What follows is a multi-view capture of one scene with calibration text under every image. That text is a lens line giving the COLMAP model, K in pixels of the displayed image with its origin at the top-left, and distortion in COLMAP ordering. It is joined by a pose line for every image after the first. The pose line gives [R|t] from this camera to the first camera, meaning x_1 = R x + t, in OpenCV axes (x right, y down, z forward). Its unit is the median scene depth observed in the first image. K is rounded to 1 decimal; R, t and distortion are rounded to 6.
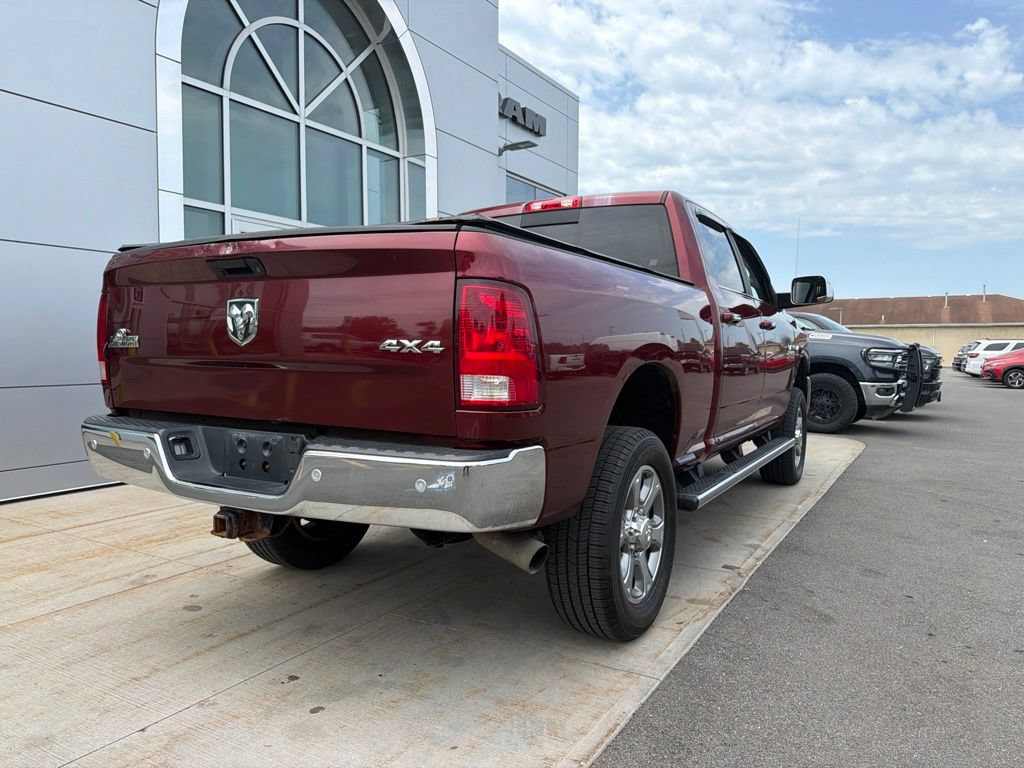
lens RADIAL K [[724.5, 0, 496.5], [0, 724.5, 391.8], [0, 0, 1]] dist [0.026270, -0.034138]
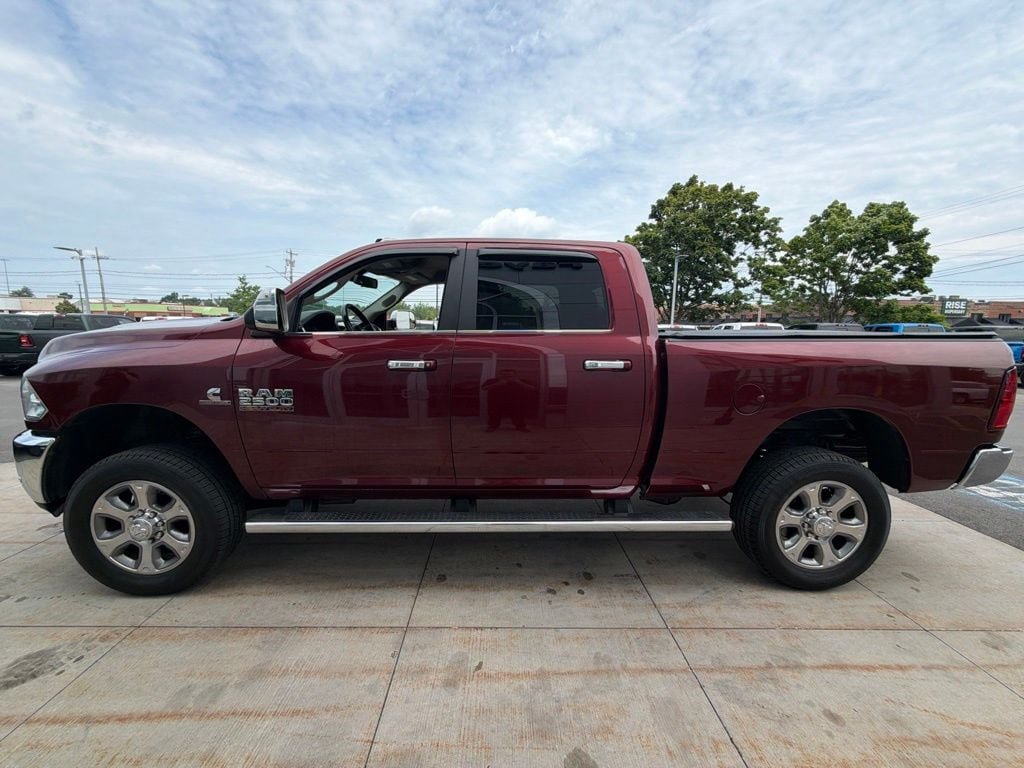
lens RADIAL K [[406.3, 0, 512.0], [0, 406.3, 384.0], [0, 0, 1]] dist [-0.000196, 0.000027]
pose [[-0.541055, -0.127698, 0.831236, -0.295684], [0.041636, 0.983125, 0.178133, -0.122428], [-0.839956, 0.130988, -0.526608, 0.988036]]
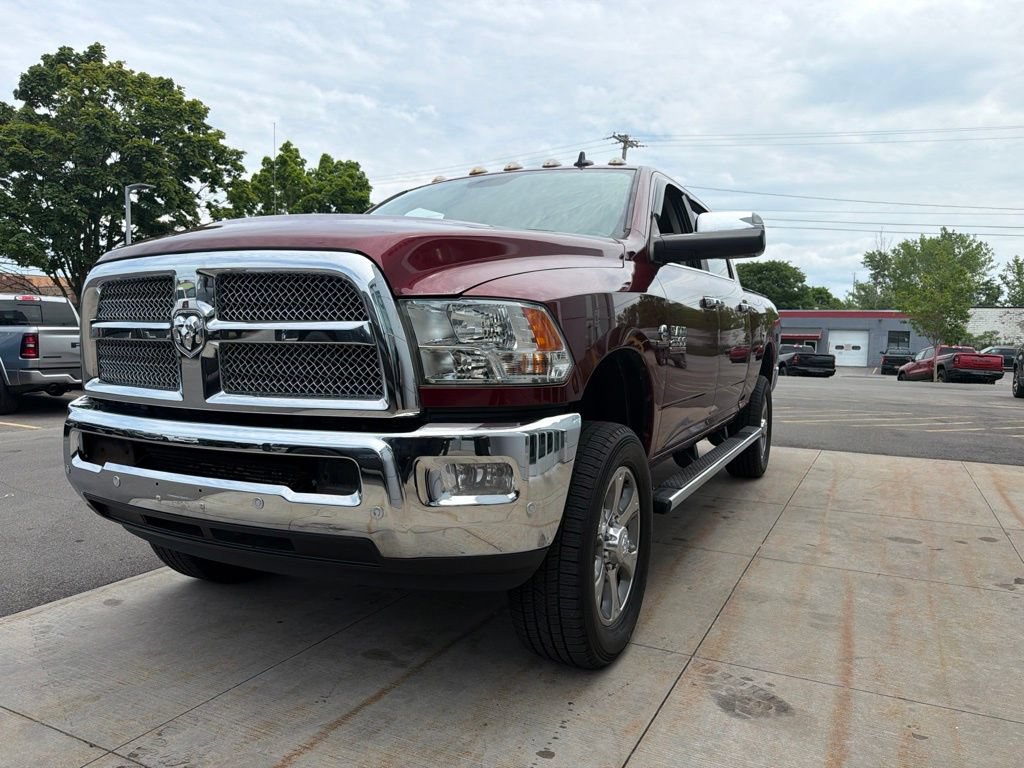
lens RADIAL K [[731.9, 0, 503.8], [0, 731.9, 391.4], [0, 0, 1]] dist [0.004762, -0.009967]
pose [[-0.997384, -0.008019, -0.071844, 0.223955], [-0.018627, 0.988778, 0.148229, -0.094867], [0.069849, 0.149179, -0.986340, 1.450403]]
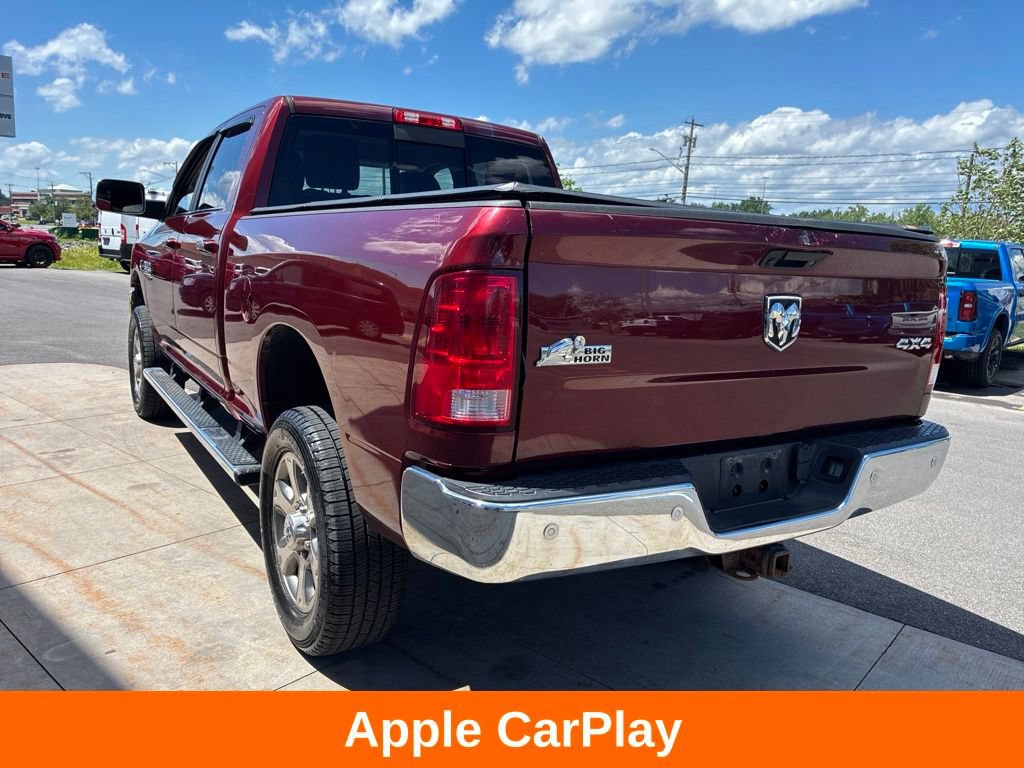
lens RADIAL K [[786.7, 0, 496.8], [0, 786.7, 370.0], [0, 0, 1]] dist [0.021820, -0.043398]
pose [[0.467501, -0.125413, 0.875051, -0.459839], [0.007684, 0.990424, 0.137843, -0.060308], [-0.883959, -0.057718, 0.463988, 0.309629]]
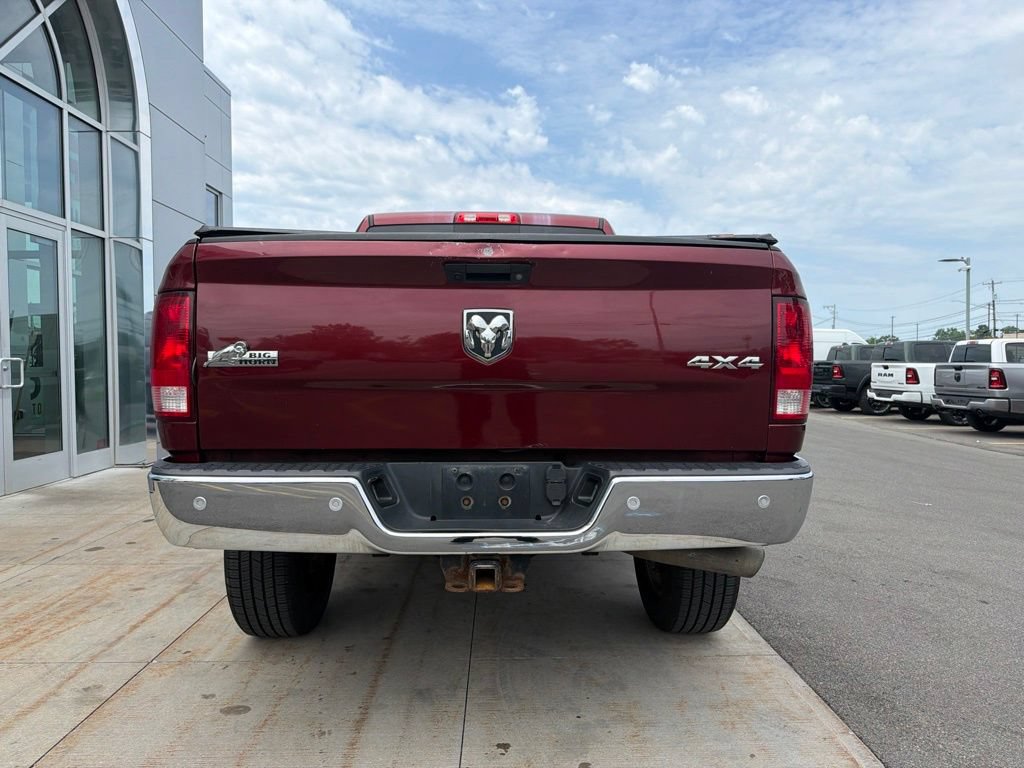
lens RADIAL K [[731.9, 0, 503.8], [0, 731.9, 391.4], [0, 0, 1]] dist [0.004762, -0.009967]
pose [[0.843838, -0.025926, 0.535971, -0.281763], [0.036337, 0.999300, -0.008871, -0.007741], [-0.535366, 0.026961, 0.844190, 0.097284]]
